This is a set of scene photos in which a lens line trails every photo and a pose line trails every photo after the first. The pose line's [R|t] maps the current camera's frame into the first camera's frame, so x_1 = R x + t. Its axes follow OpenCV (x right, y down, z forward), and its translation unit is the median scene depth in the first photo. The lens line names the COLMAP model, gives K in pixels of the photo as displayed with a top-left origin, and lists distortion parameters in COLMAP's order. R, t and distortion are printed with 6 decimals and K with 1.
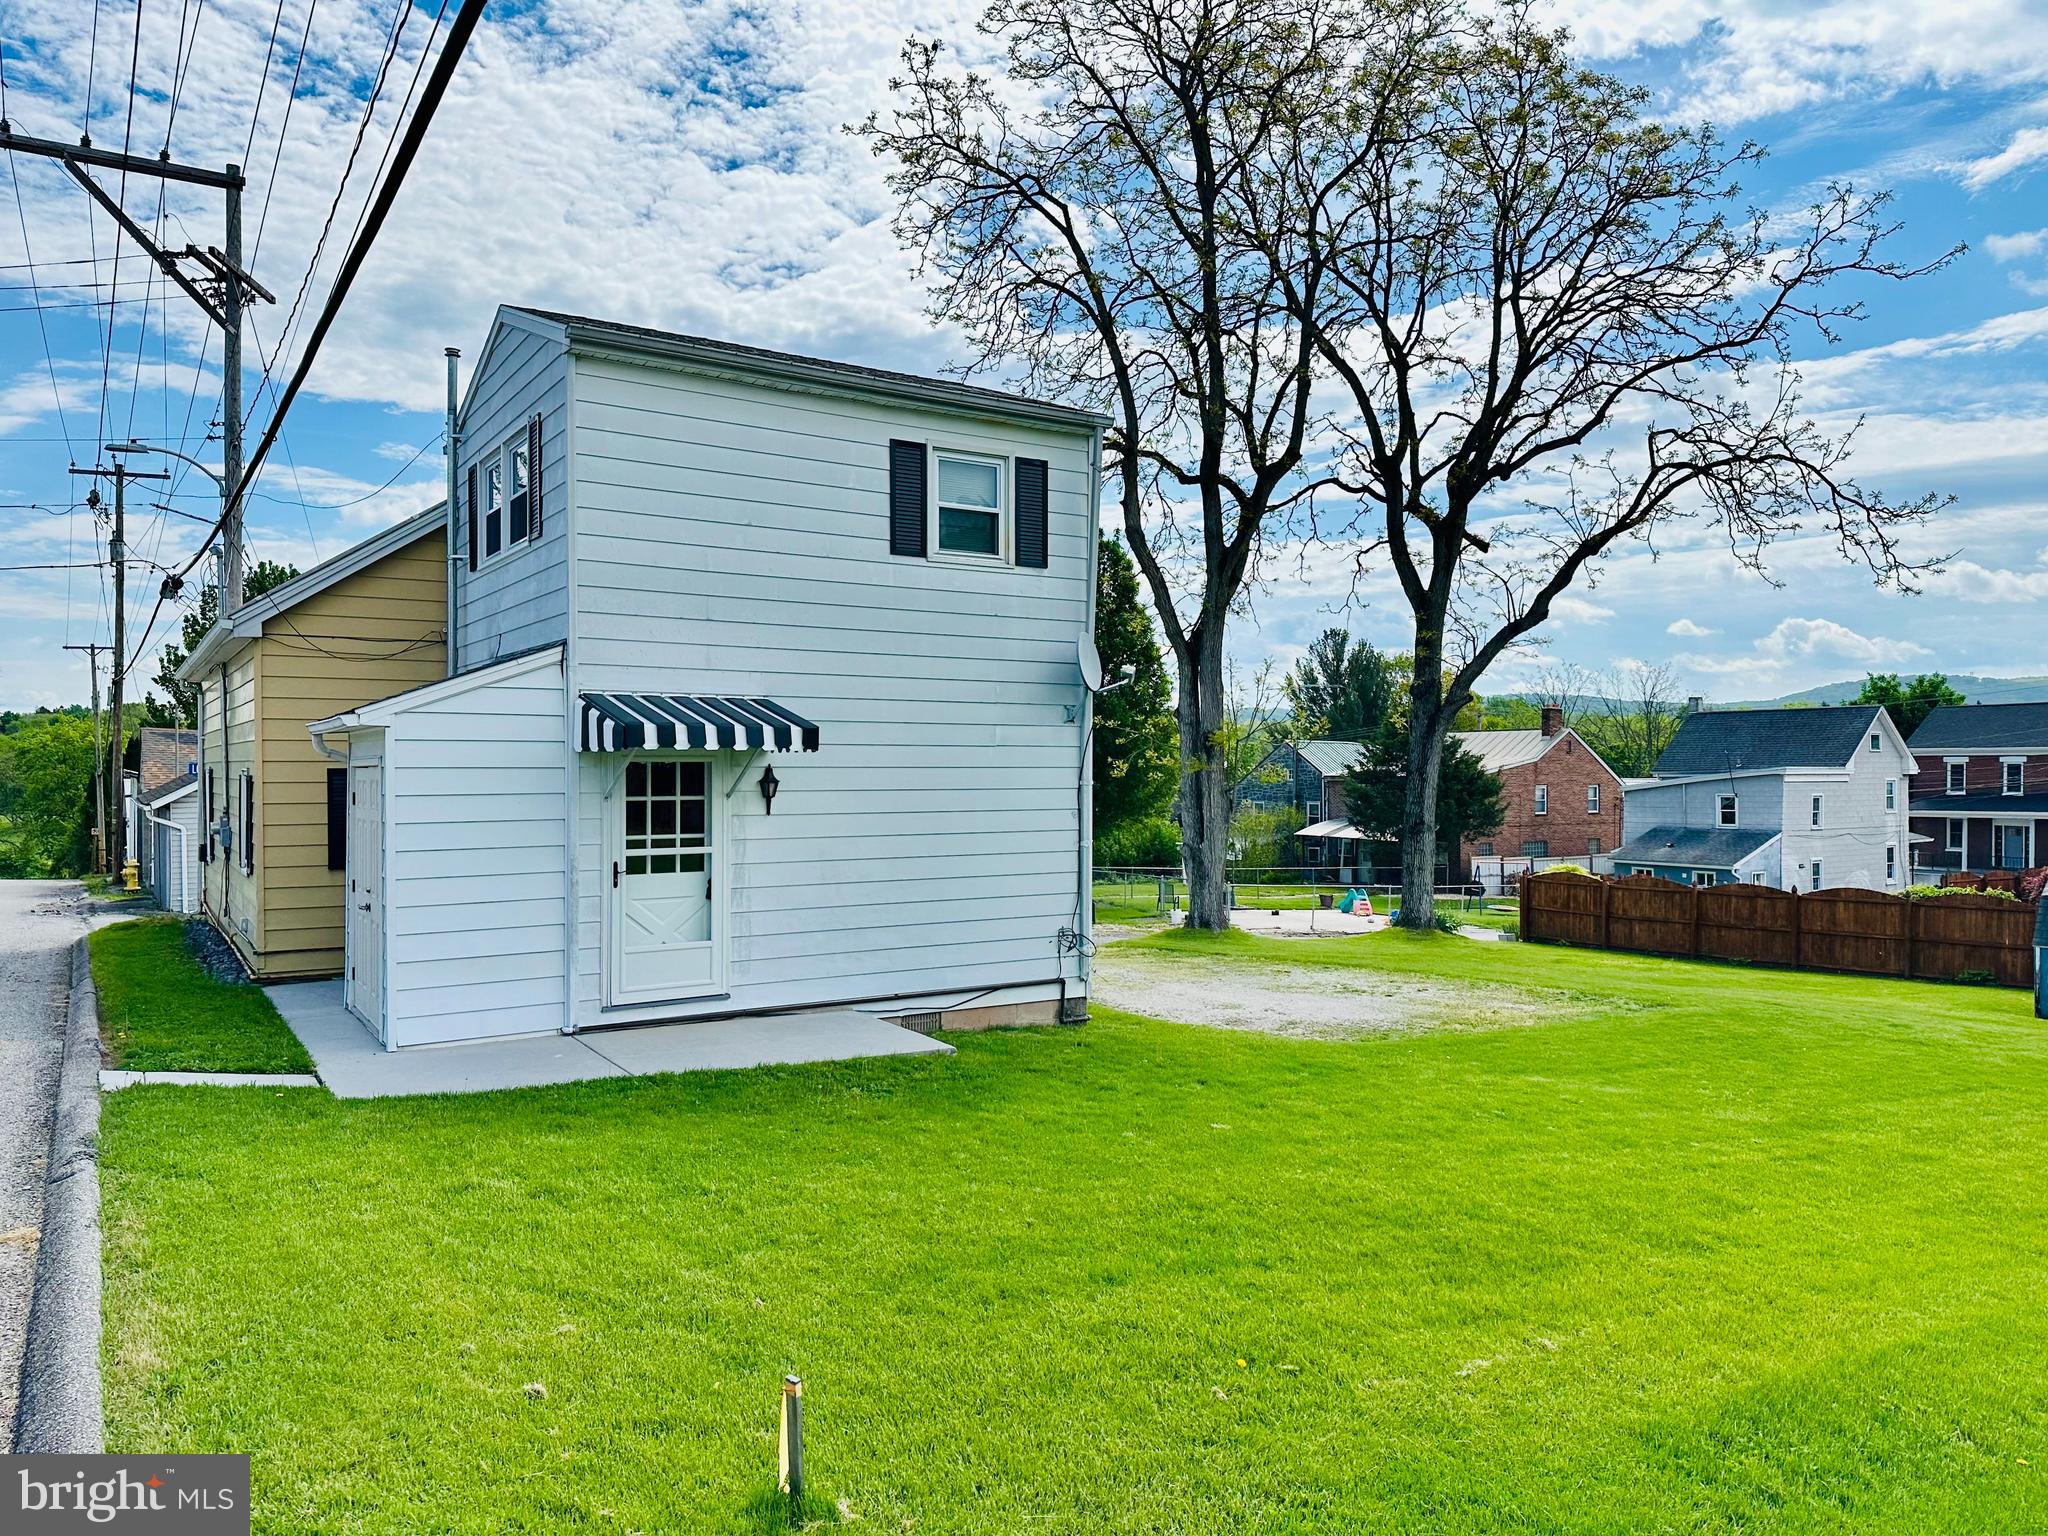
lens RADIAL K [[1437.4, 0, 1023.3], [0, 1437.4, 763.2], [0, 0, 1]] dist [0.104724, -0.102214]
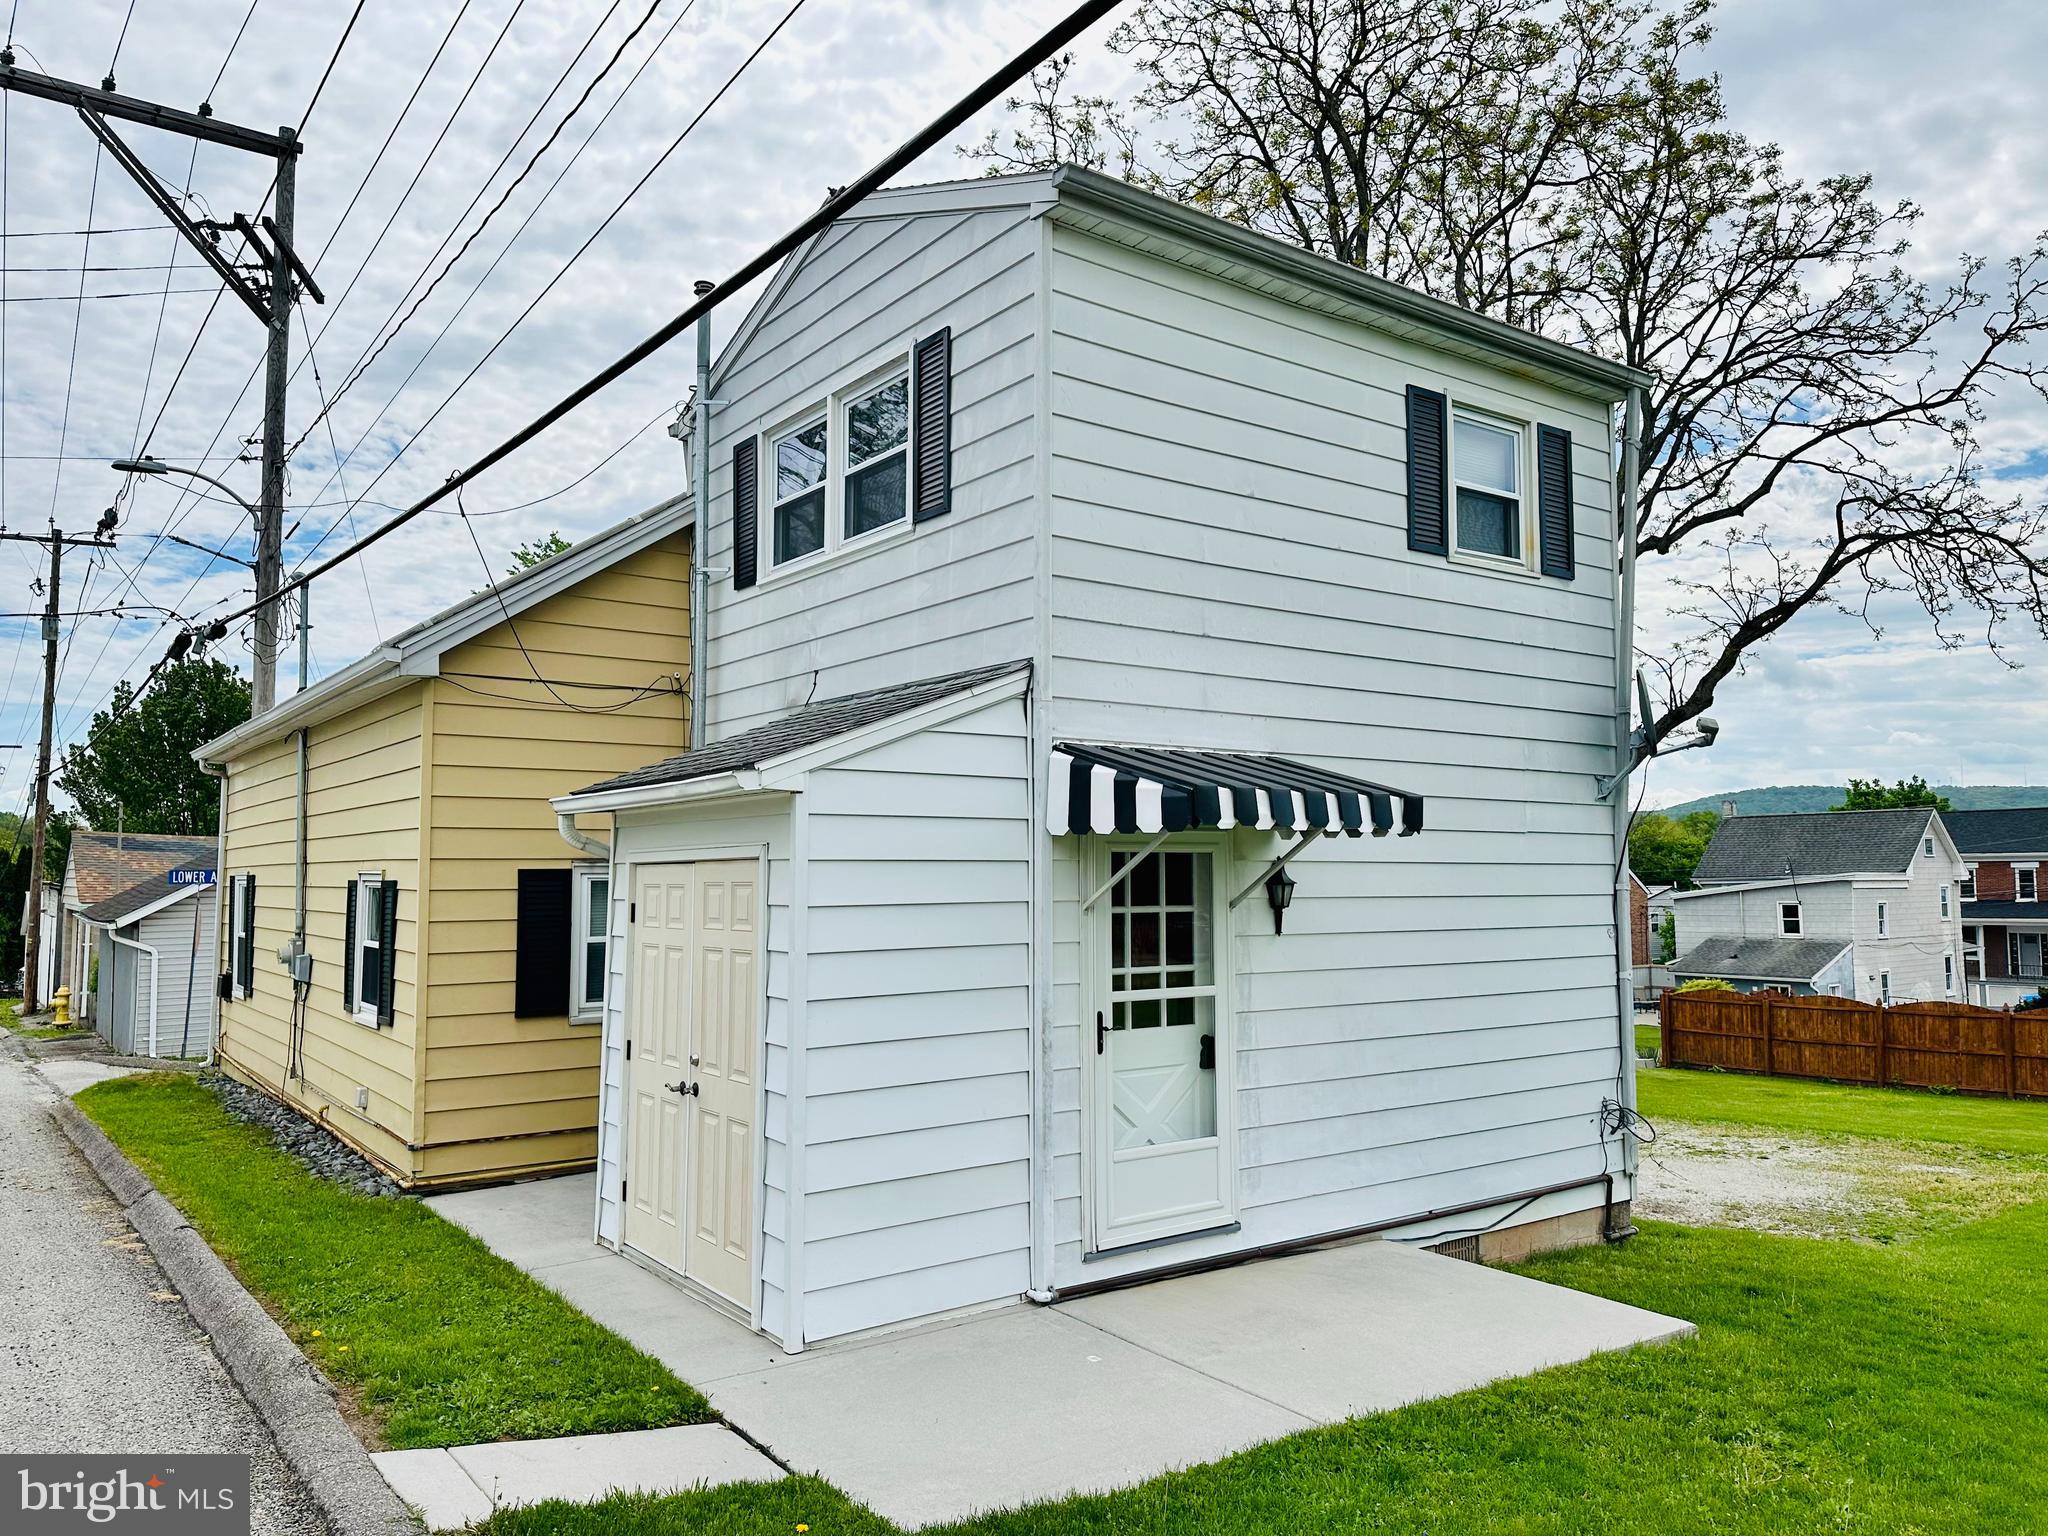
lens RADIAL K [[1437.4, 0, 1025.2], [0, 1437.4, 765.8], [0, 0, 1]] dist [0.104724, -0.102214]
pose [[0.997926, 0.001955, 0.064336, -0.286888], [0.002756, 0.997324, -0.073052, 0.005685], [-0.064307, 0.073078, 0.995251, 0.303720]]
